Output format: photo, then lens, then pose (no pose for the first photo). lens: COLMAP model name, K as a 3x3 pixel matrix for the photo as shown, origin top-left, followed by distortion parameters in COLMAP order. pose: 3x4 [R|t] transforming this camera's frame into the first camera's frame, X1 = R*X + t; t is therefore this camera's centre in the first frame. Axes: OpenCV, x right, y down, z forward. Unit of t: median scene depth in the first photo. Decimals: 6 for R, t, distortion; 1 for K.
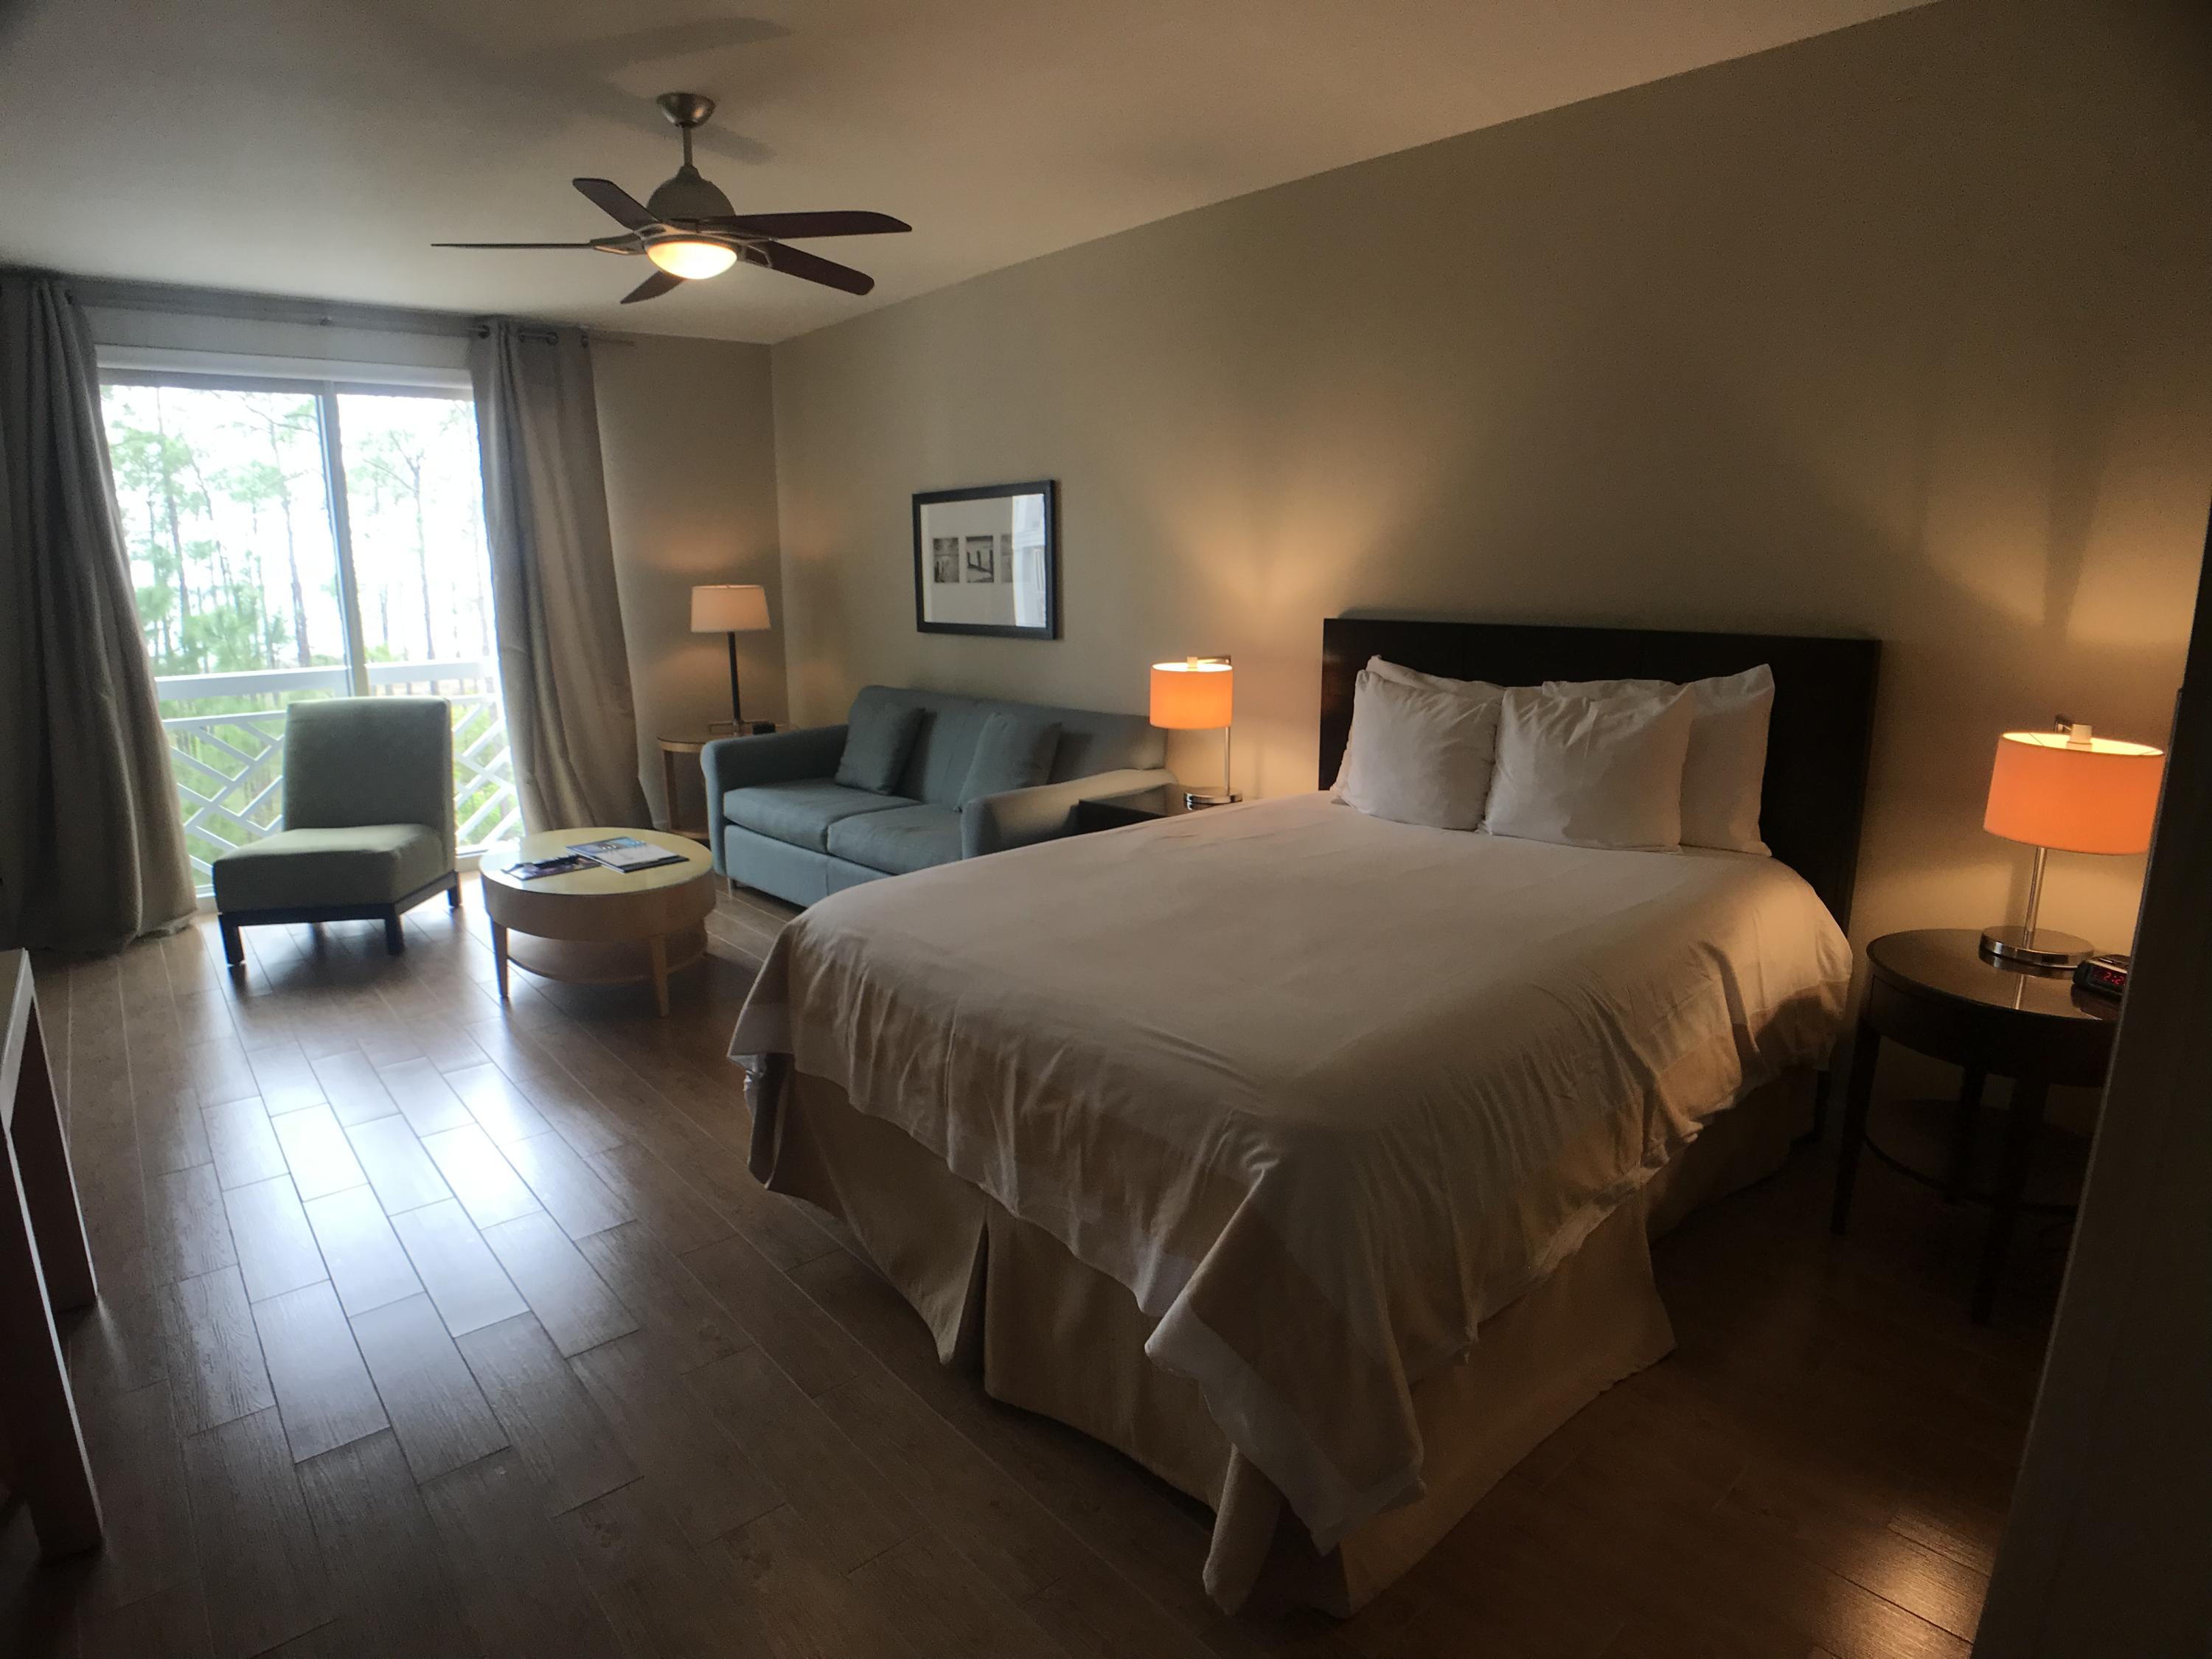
lens RADIAL K [[1197.9, 0, 1110.9], [0, 1197.9, 822.5], [0, 0, 1]] dist [-0.093425, 0.022889]
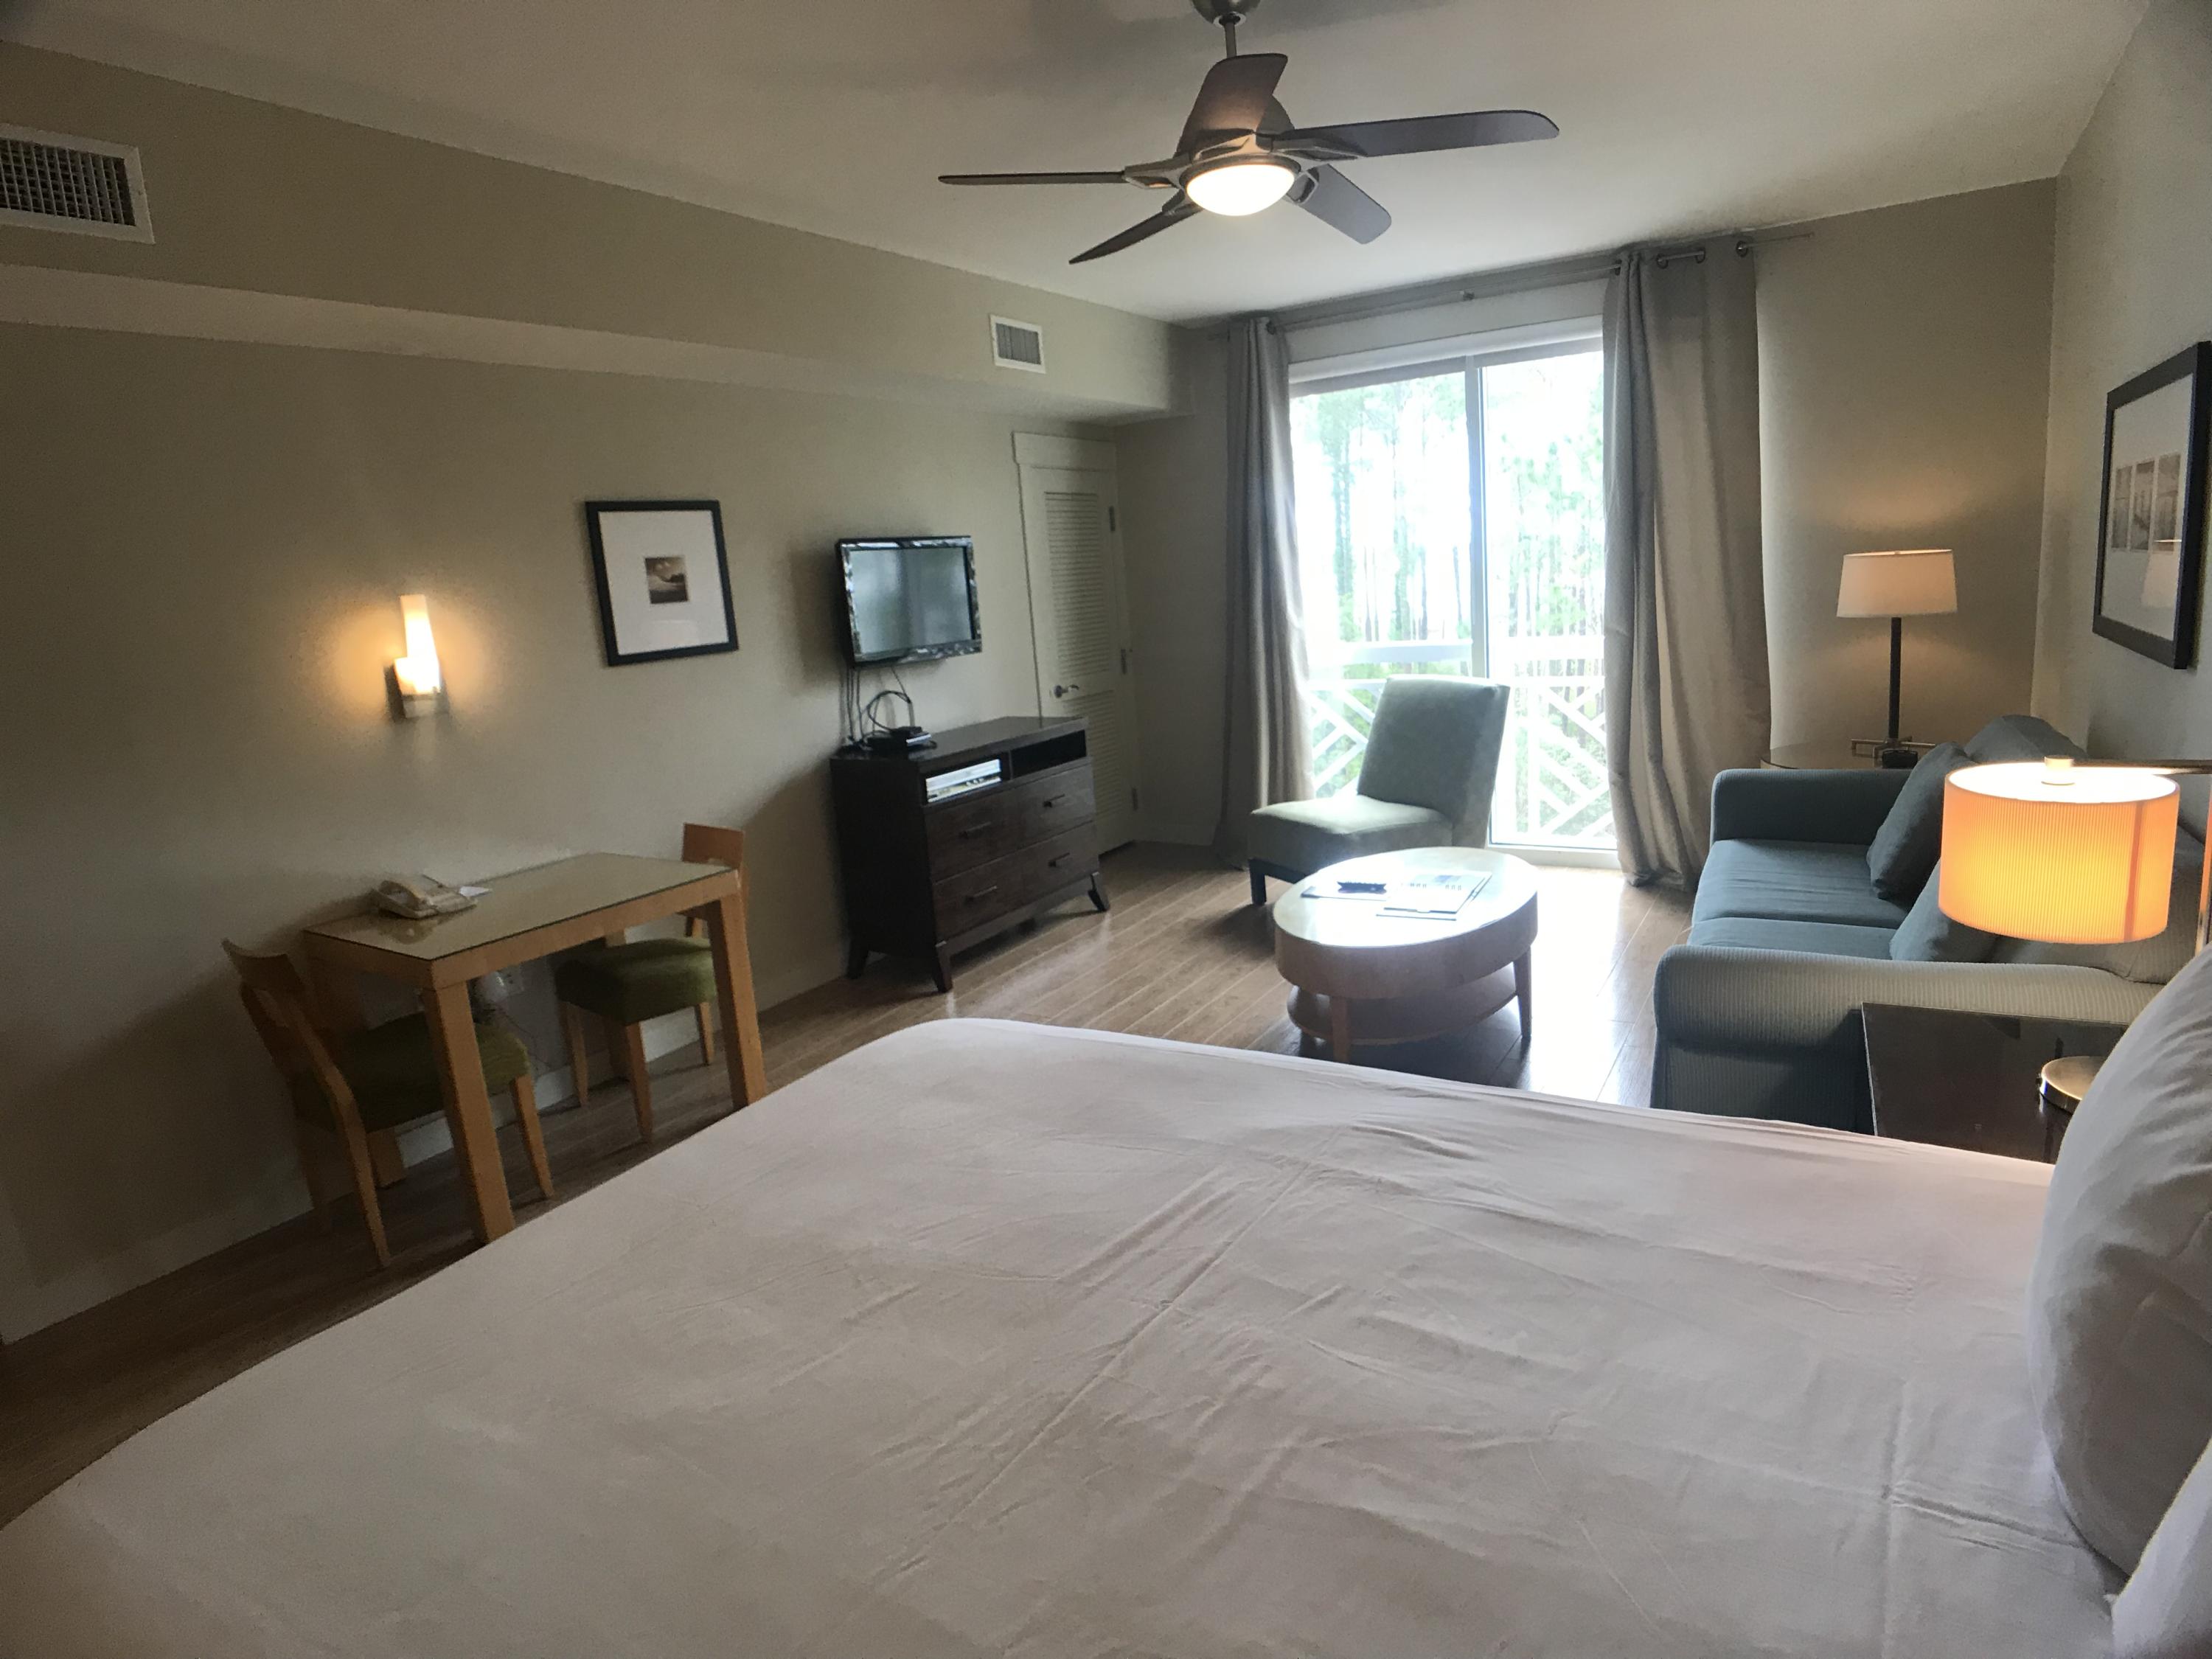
lens RADIAL K [[1197.9, 0, 1110.9], [0, 1197.9, 822.5], [0, 0, 1]] dist [-0.093425, 0.022889]
pose [[0.287666, 0.174155, -0.941763, 0.440428], [-0.120547, 0.982092, 0.144791, -0.169981], [0.950114, 0.071875, 0.303508, 0.723739]]
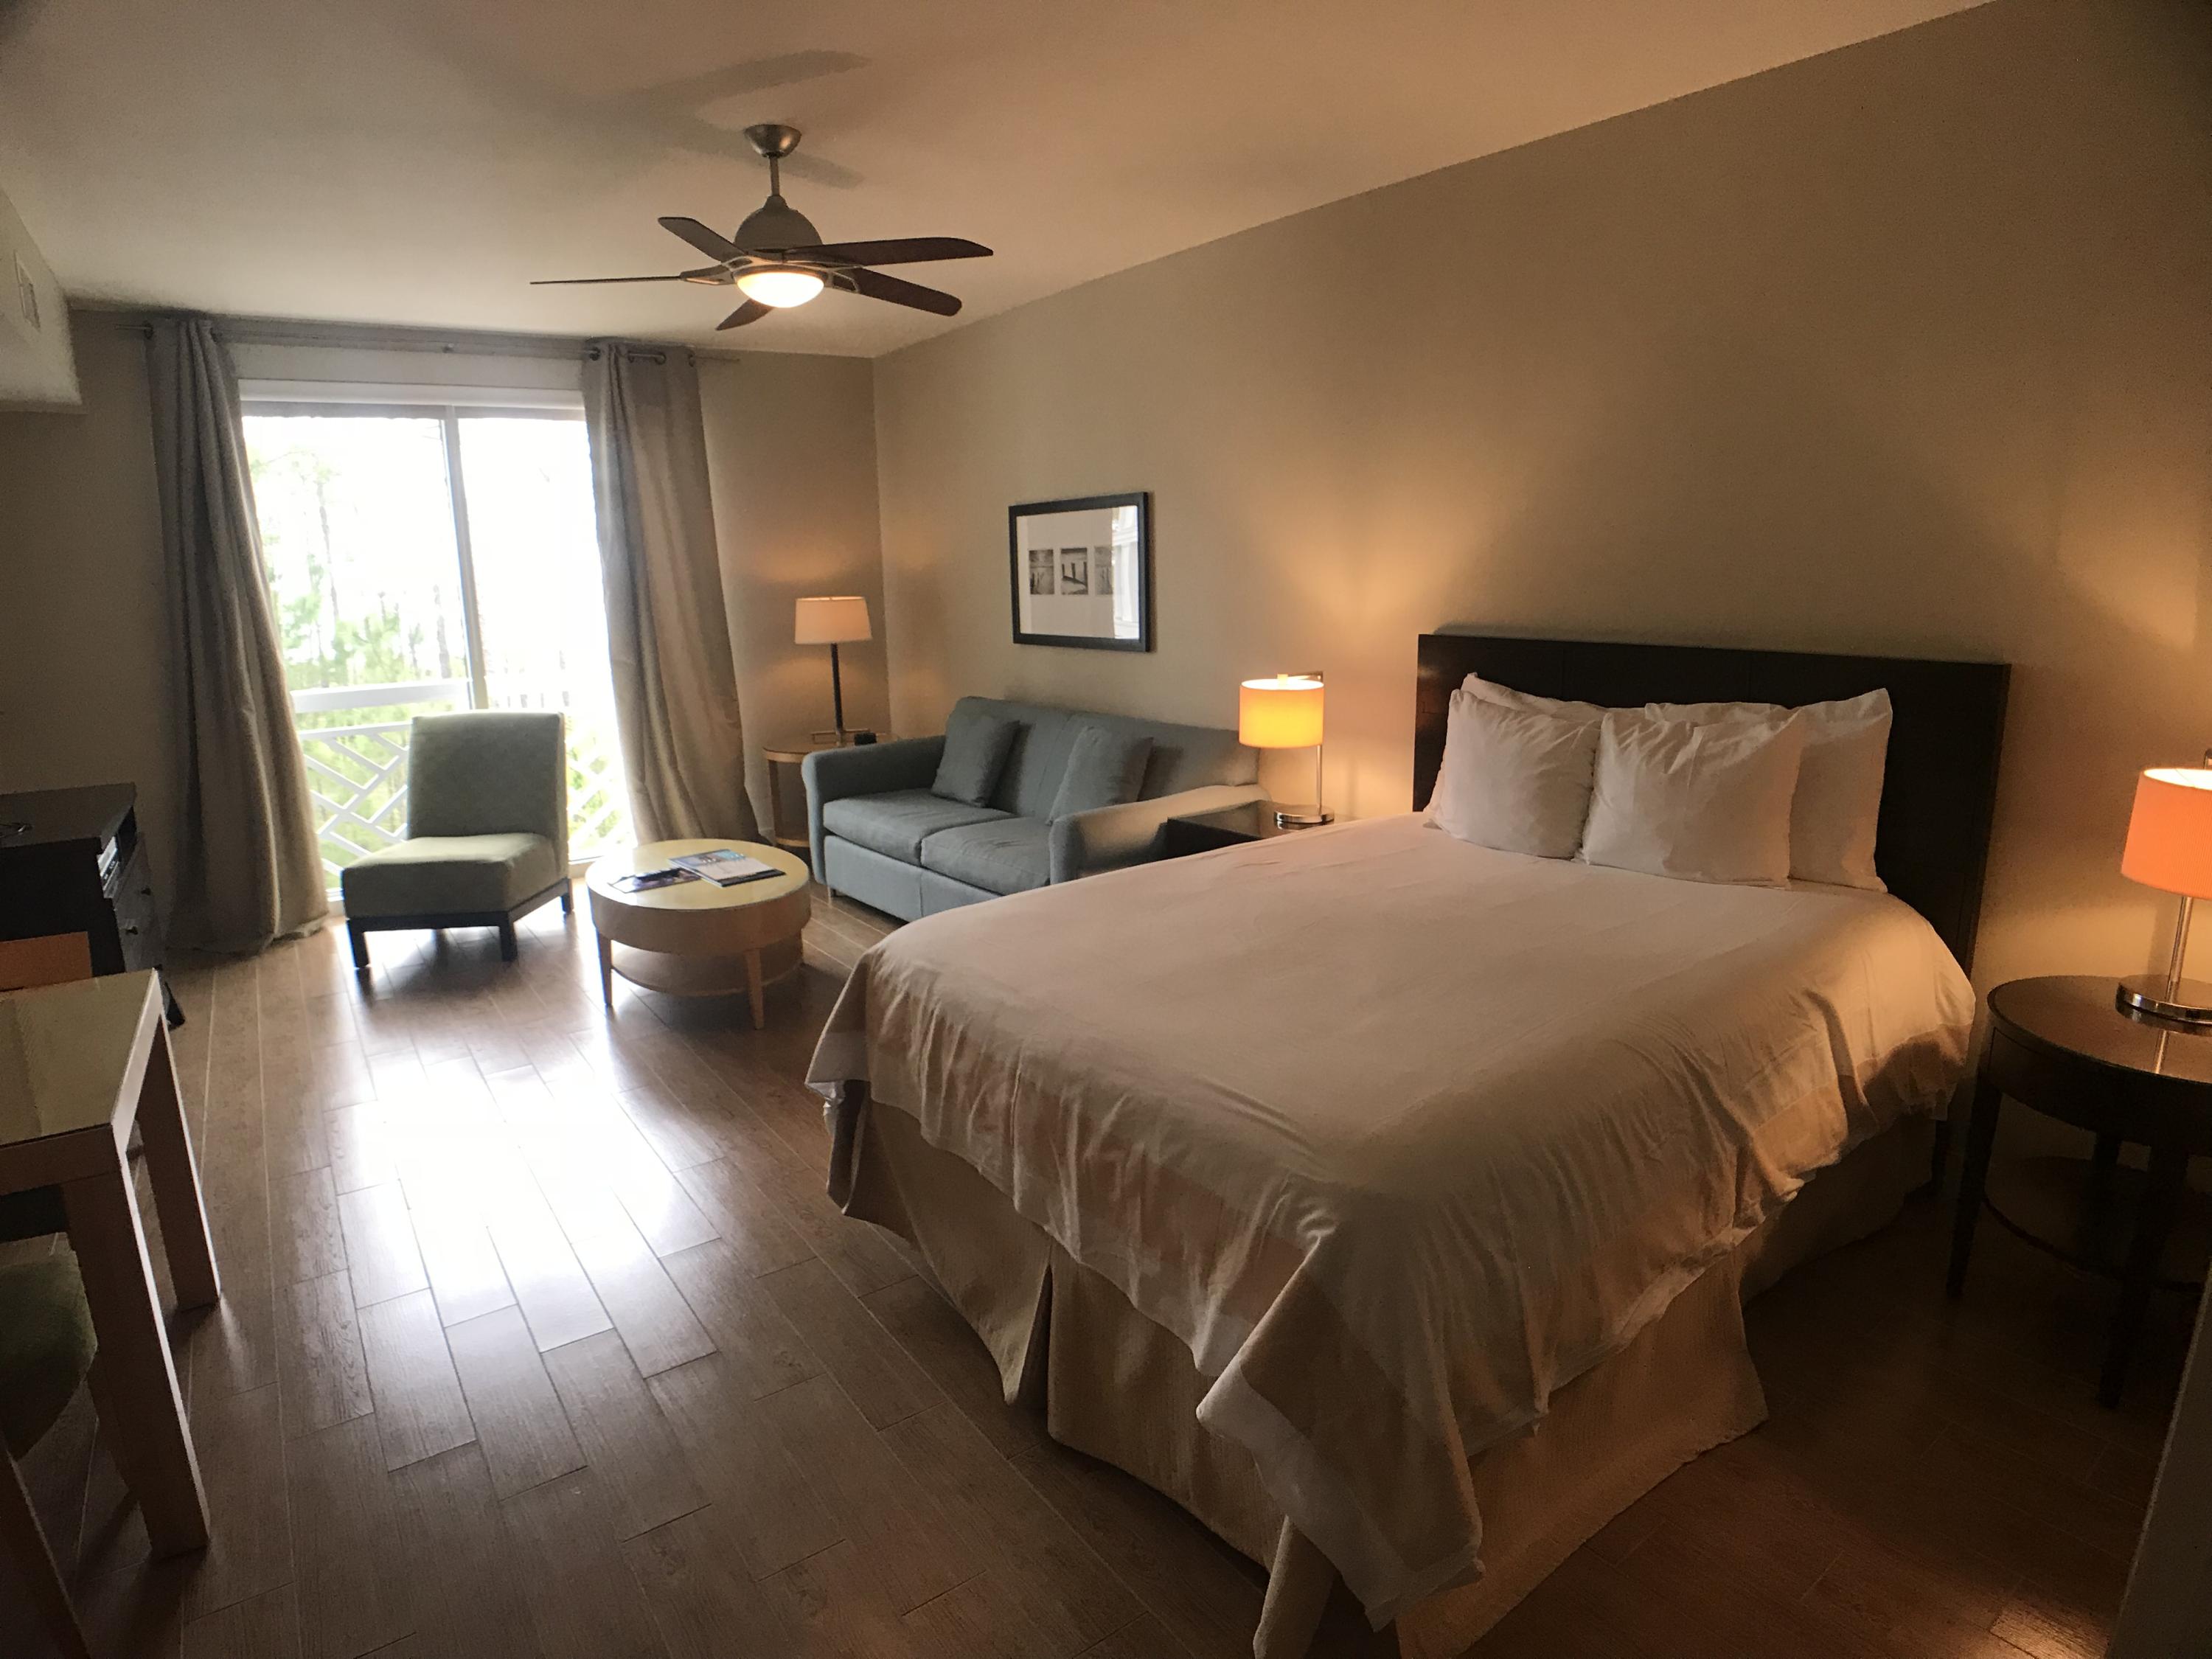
lens RADIAL K [[1197.9, 0, 1110.9], [0, 1197.9, 822.5], [0, 0, 1]] dist [-0.093425, 0.022889]
pose [[0.995595, 0.005114, -0.093616, 0.025569], [-0.004604, 0.999973, 0.005661, -0.028000], [0.093642, -0.005205, 0.995592, 0.011301]]
